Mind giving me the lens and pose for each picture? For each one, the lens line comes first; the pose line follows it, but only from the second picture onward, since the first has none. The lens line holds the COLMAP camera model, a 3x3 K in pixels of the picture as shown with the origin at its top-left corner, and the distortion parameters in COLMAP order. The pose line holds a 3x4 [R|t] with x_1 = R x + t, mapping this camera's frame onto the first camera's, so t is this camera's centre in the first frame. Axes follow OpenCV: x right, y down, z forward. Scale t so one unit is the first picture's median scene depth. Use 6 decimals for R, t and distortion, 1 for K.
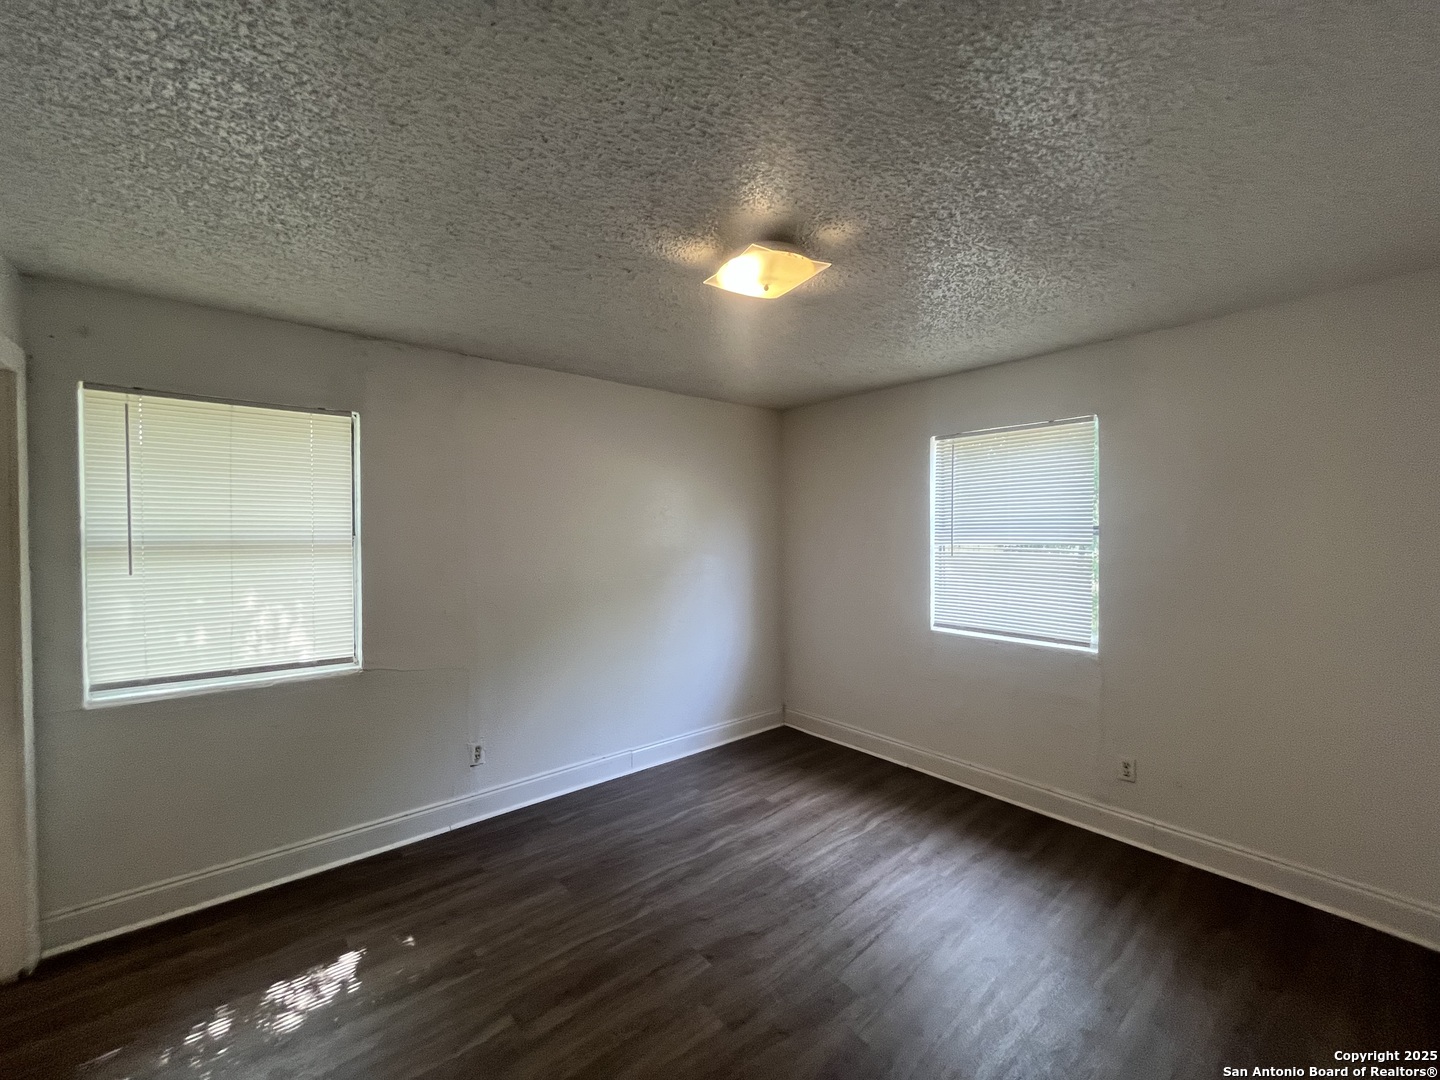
lens RADIAL K [[575.2, 0, 691.6], [0, 575.2, 540.2], [0, 0, 1]] dist [0.000932, 0.000125]
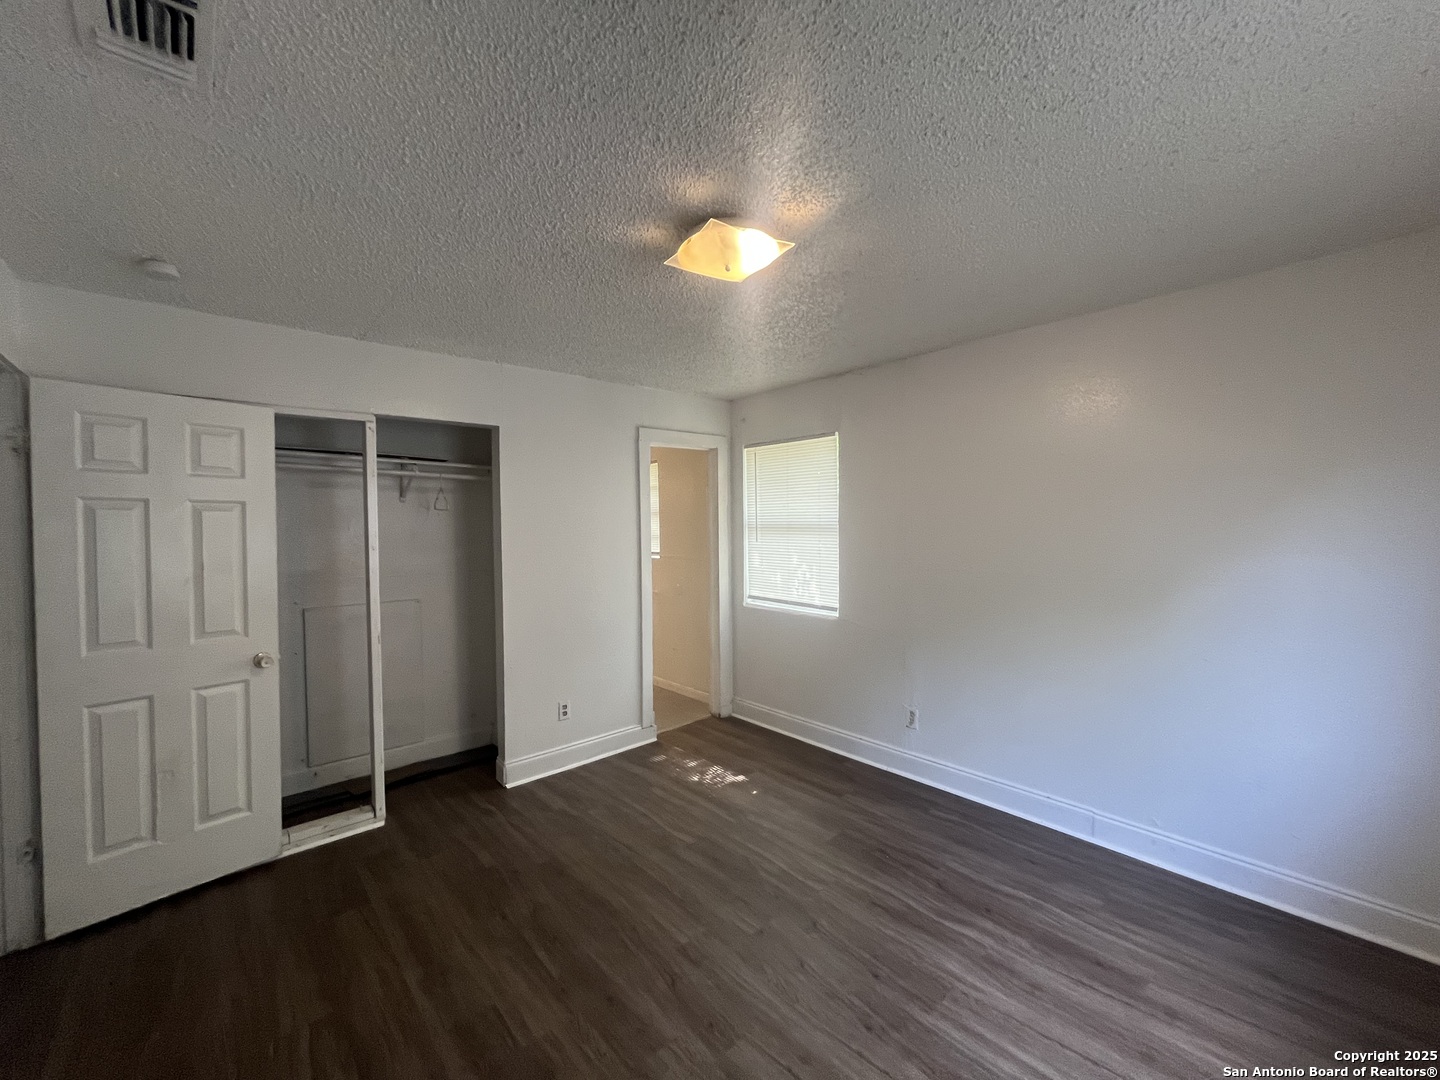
lens RADIAL K [[567.3, 0, 740.8], [0, 567.3, 536.2], [0, 0, 1]] dist [-0.000167, -0.000137]
pose [[0.086009, 0.027230, -0.995922, 0.797587], [-0.004532, 0.999627, 0.026940, -0.006265], [0.996284, 0.002196, 0.086101, 0.685869]]
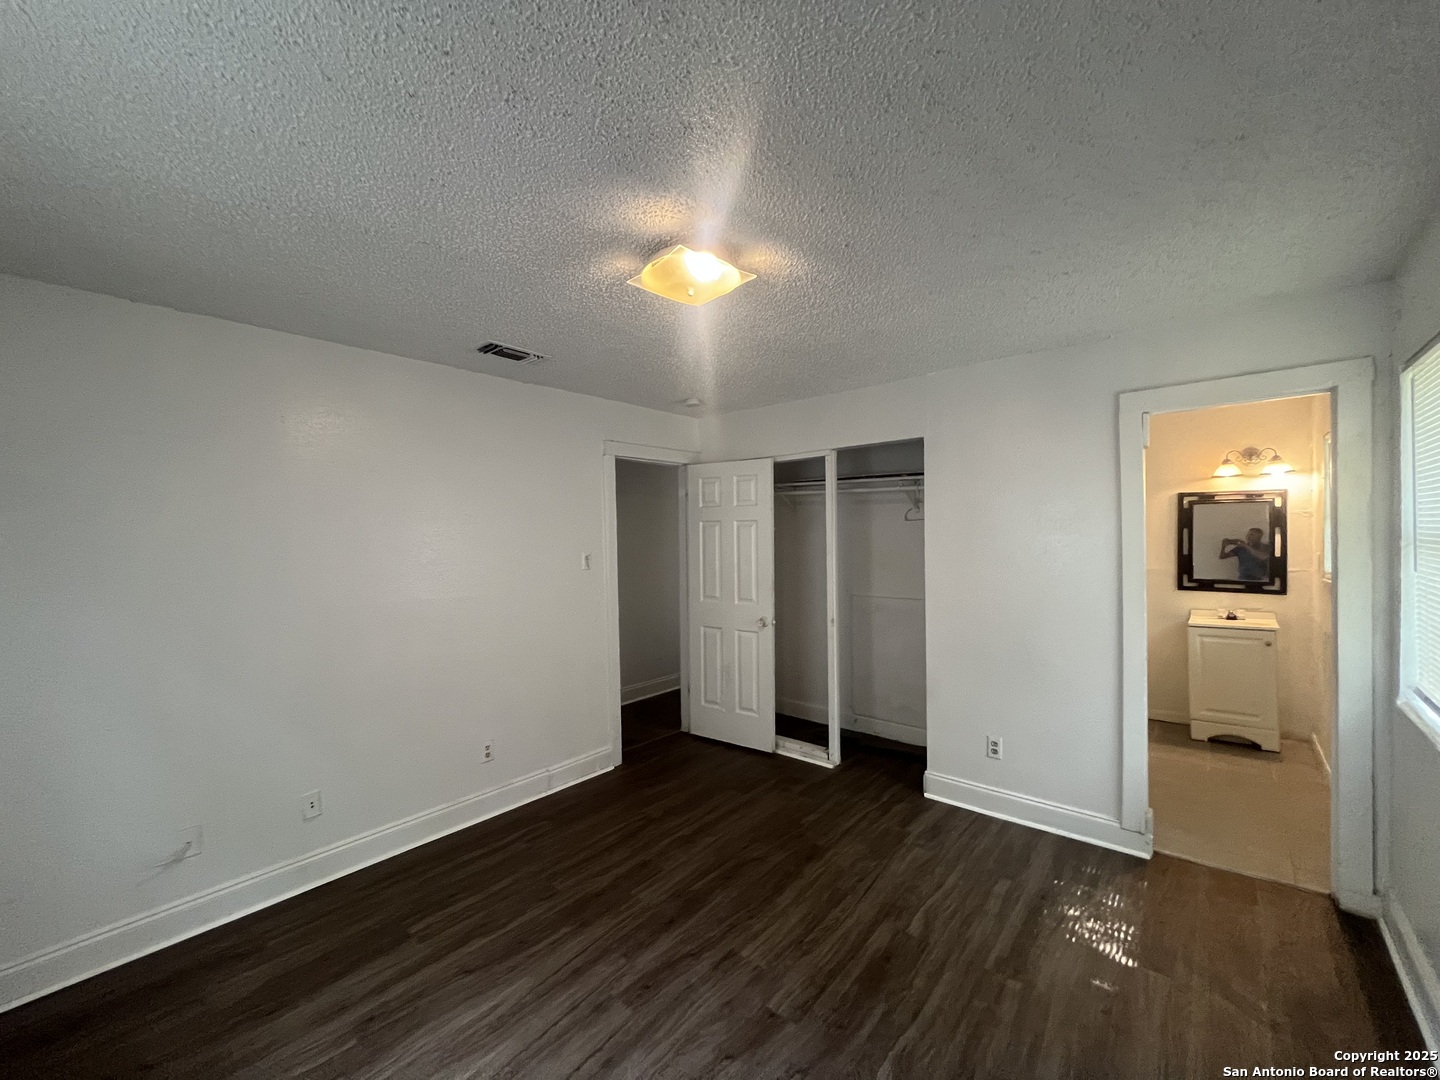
lens RADIAL K [[584.8, 0, 720.0], [0, 584.8, 540.0], [0, 0, 1]] dist [-0.001946, -0.000762]
pose [[-0.977701, 0.023678, -0.208664, 0.220040], [0.018521, 0.999474, 0.026633, -0.026414], [0.209185, 0.022175, -0.977625, 1.448548]]
